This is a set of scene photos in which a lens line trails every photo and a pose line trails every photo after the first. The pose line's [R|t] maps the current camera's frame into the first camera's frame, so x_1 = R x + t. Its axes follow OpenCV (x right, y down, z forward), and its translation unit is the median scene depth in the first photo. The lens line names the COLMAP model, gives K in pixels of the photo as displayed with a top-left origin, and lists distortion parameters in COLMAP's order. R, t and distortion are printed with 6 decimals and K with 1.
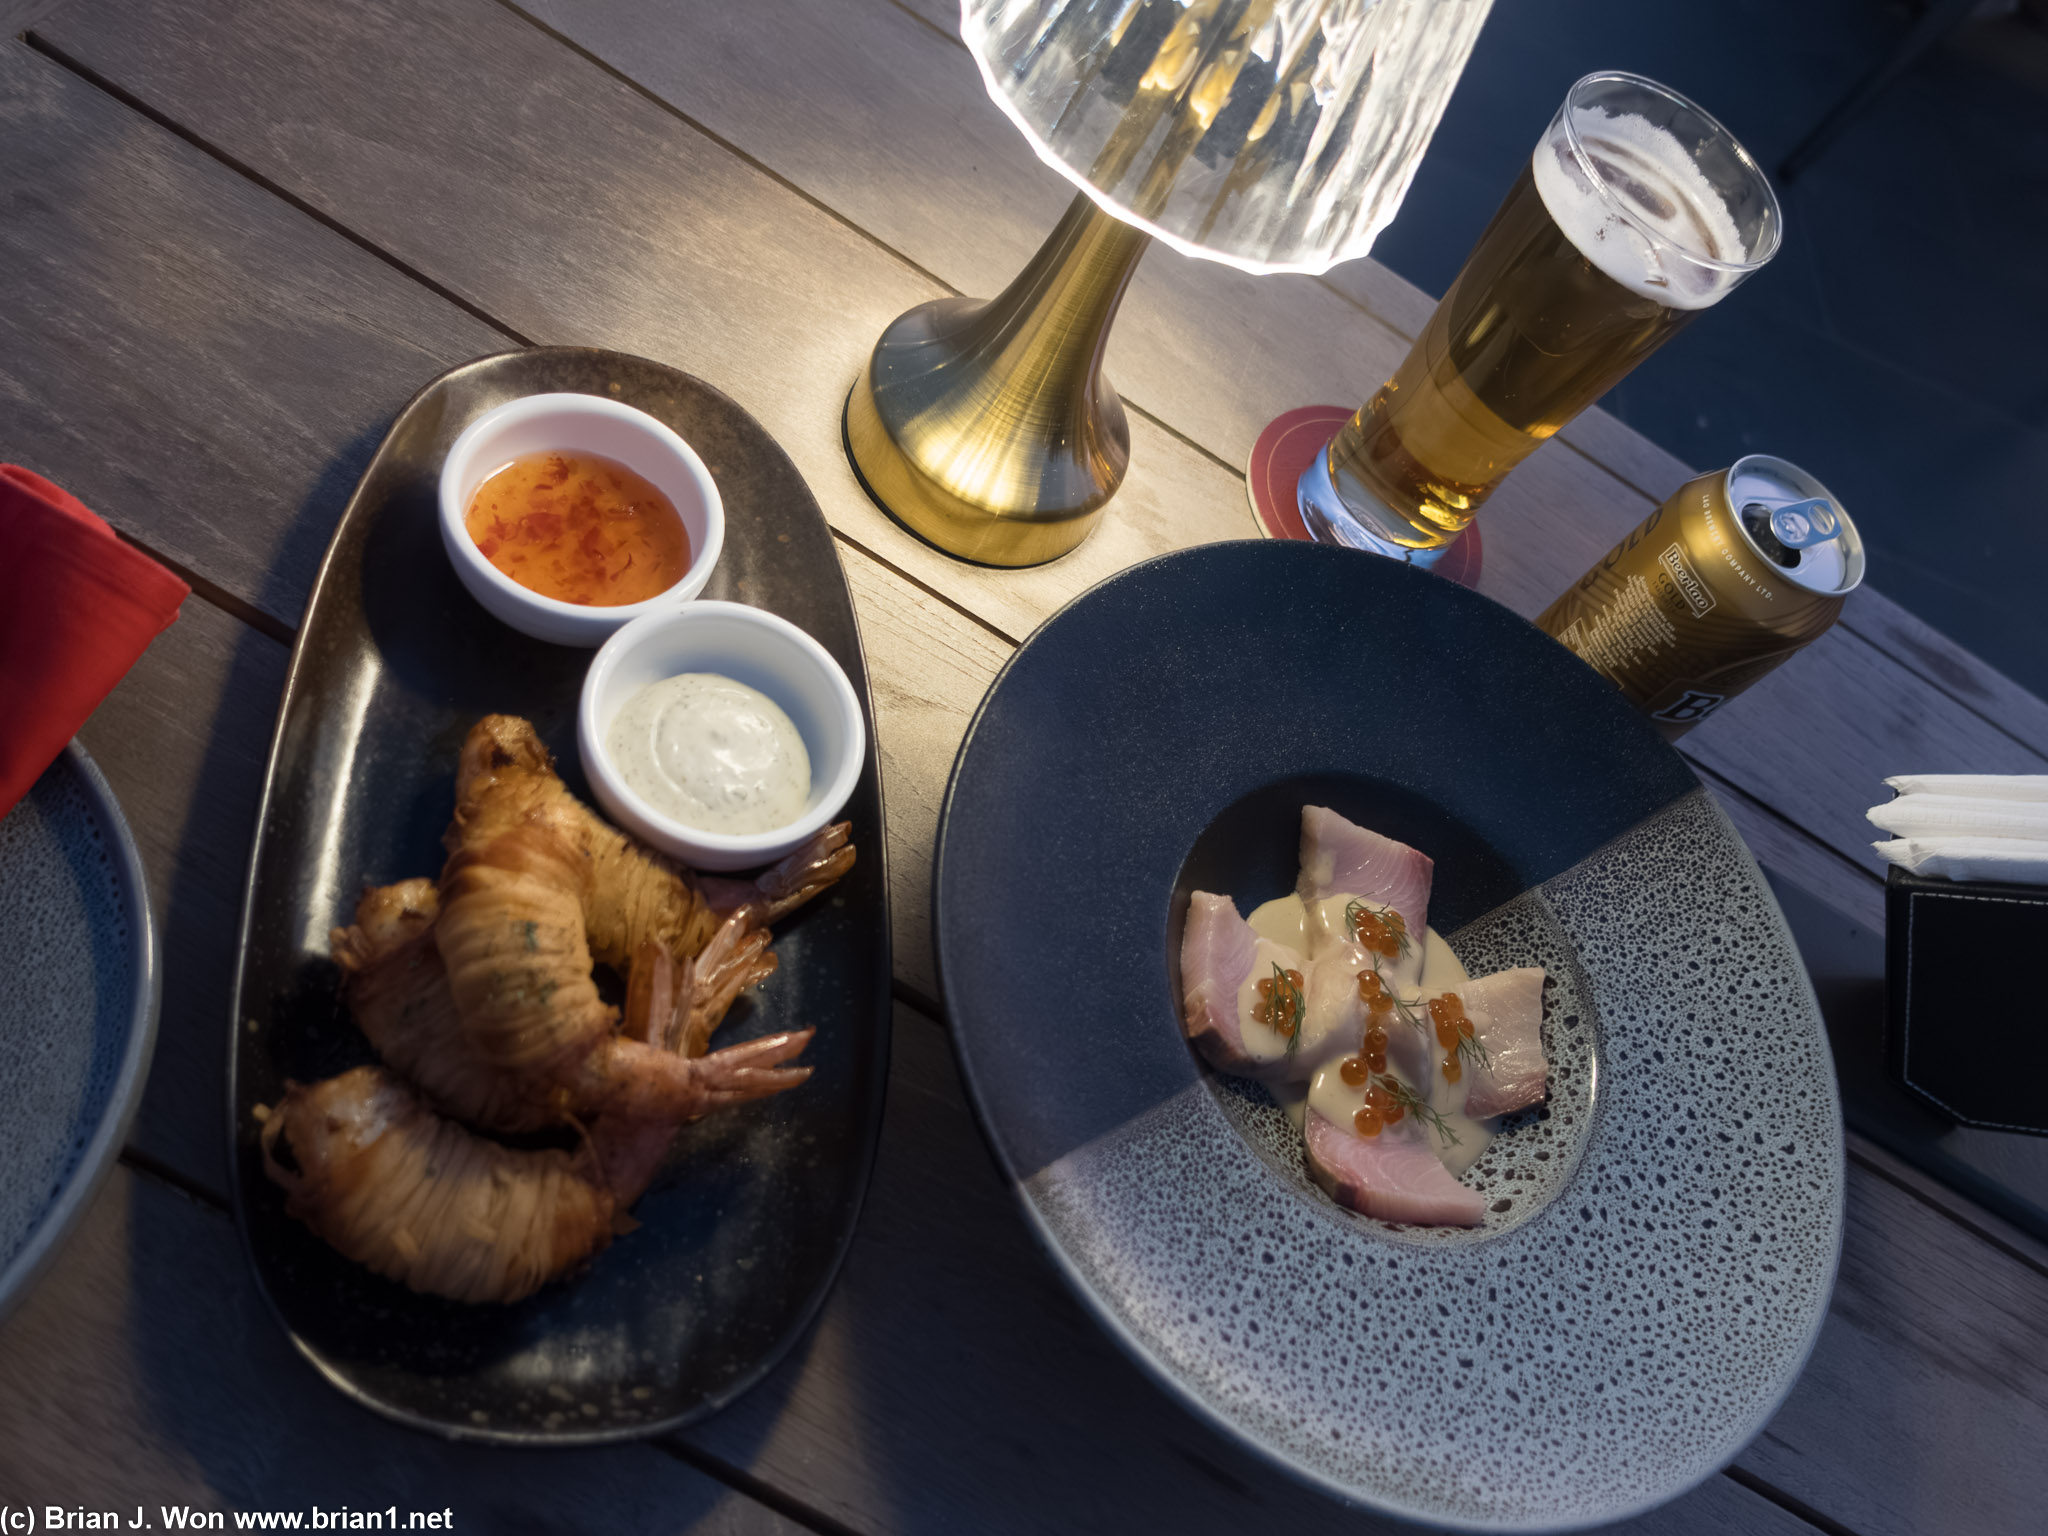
lens RADIAL K [[1423.5, 0, 1031.1], [0, 1423.5, 766.3], [0, 0, 1]] dist [0.008254, 0.000393]
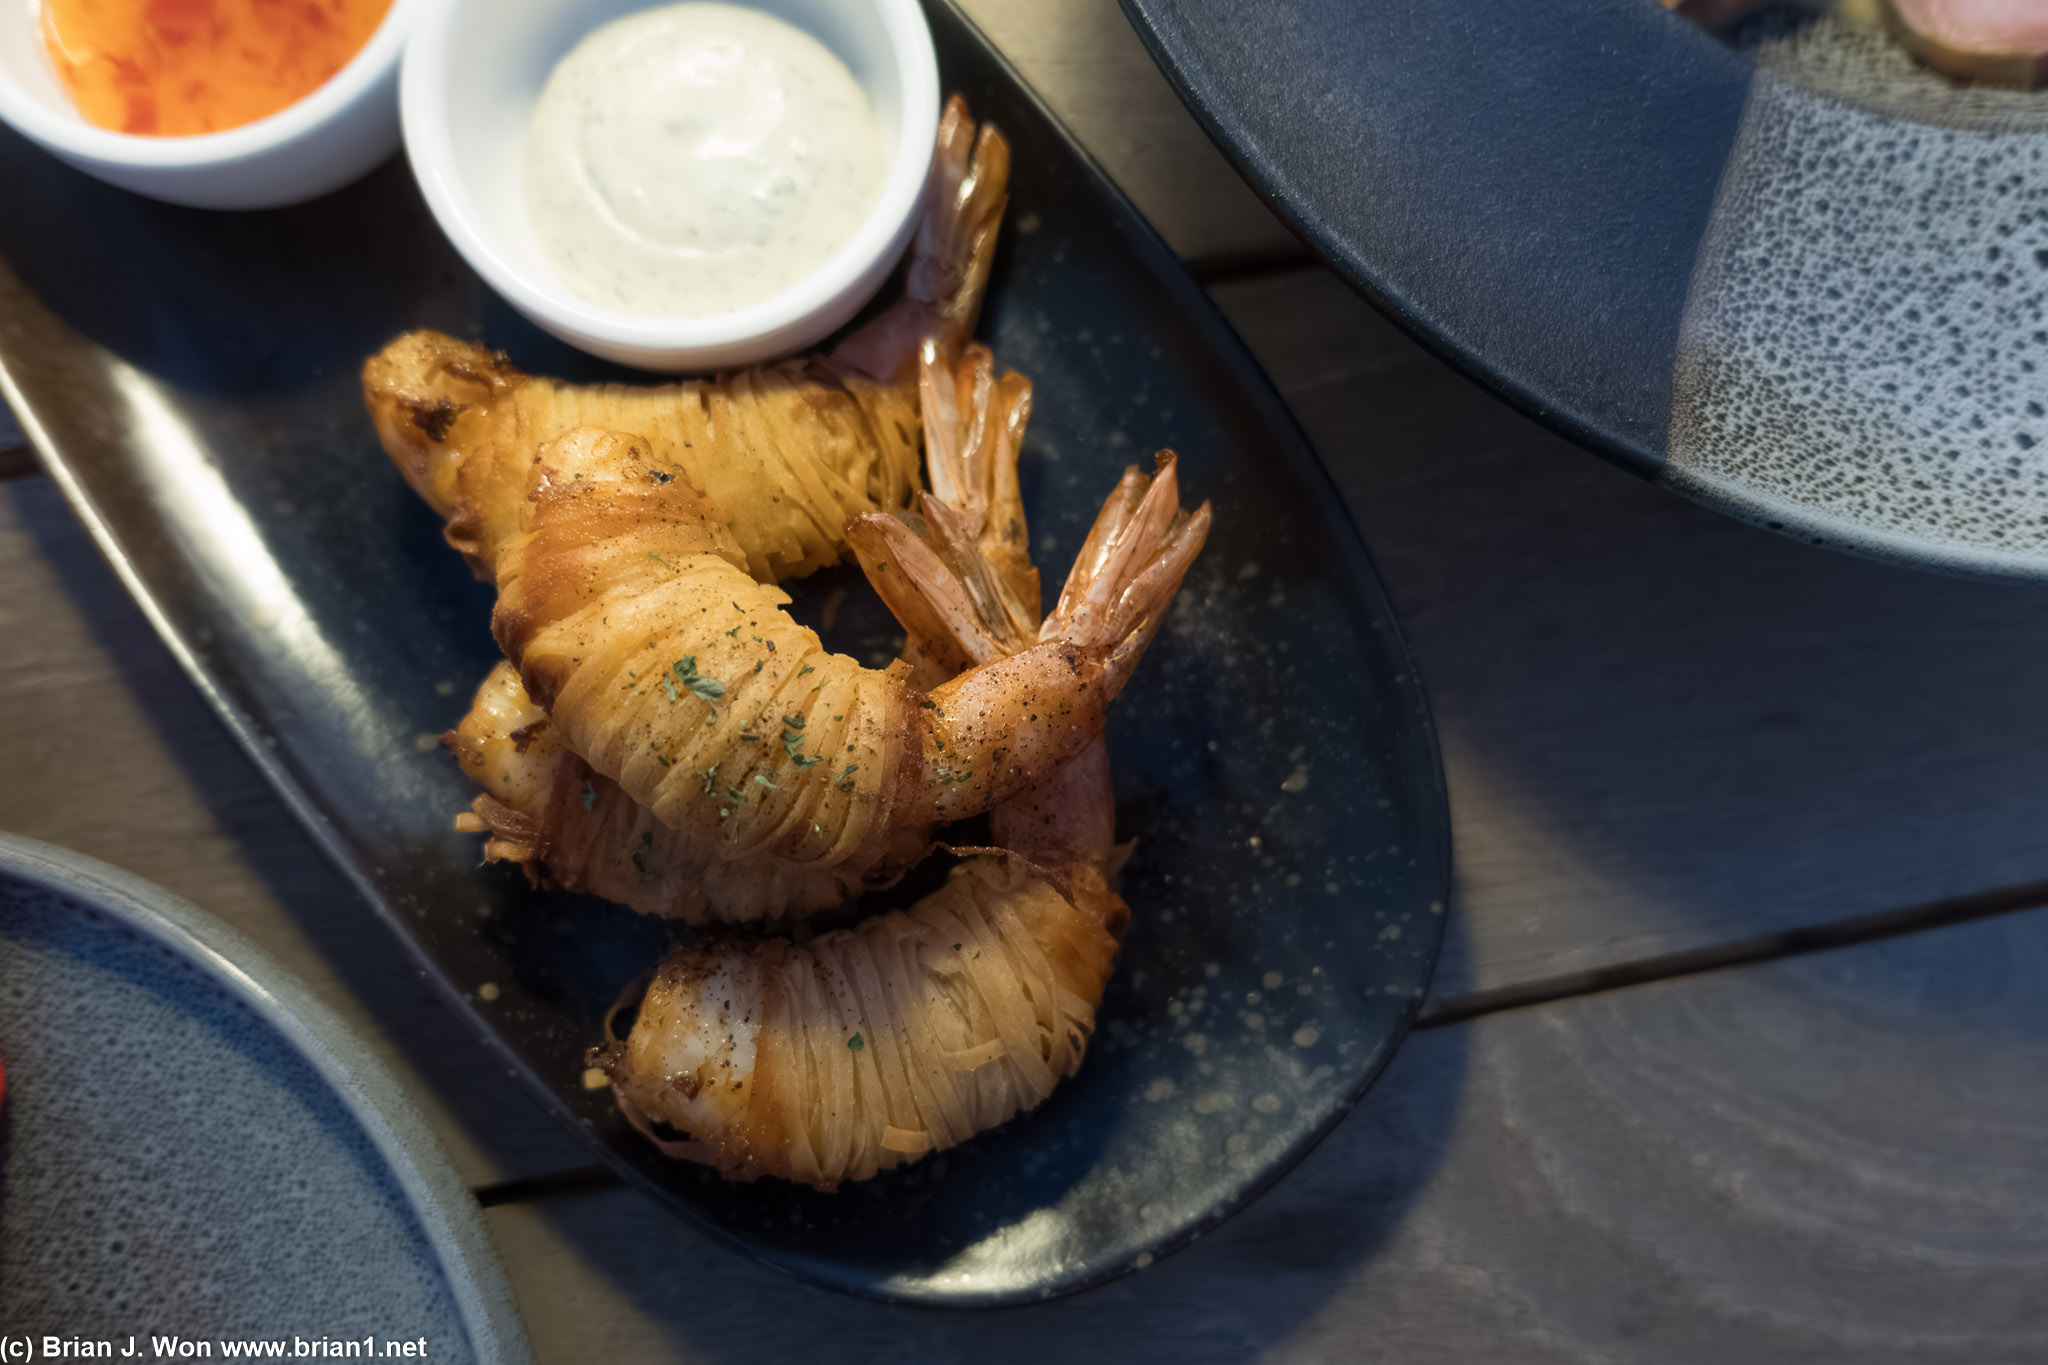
lens RADIAL K [[1403.9, 0, 1033.3], [0, 1403.9, 694.1], [0, 0, 1]] dist [-0.001085, -0.002180]
pose [[0.786624, -0.549705, -0.281154, -0.089904], [0.615877, 0.666270, 0.420453, -0.020783], [-0.043801, -0.503895, 0.862654, 0.462228]]
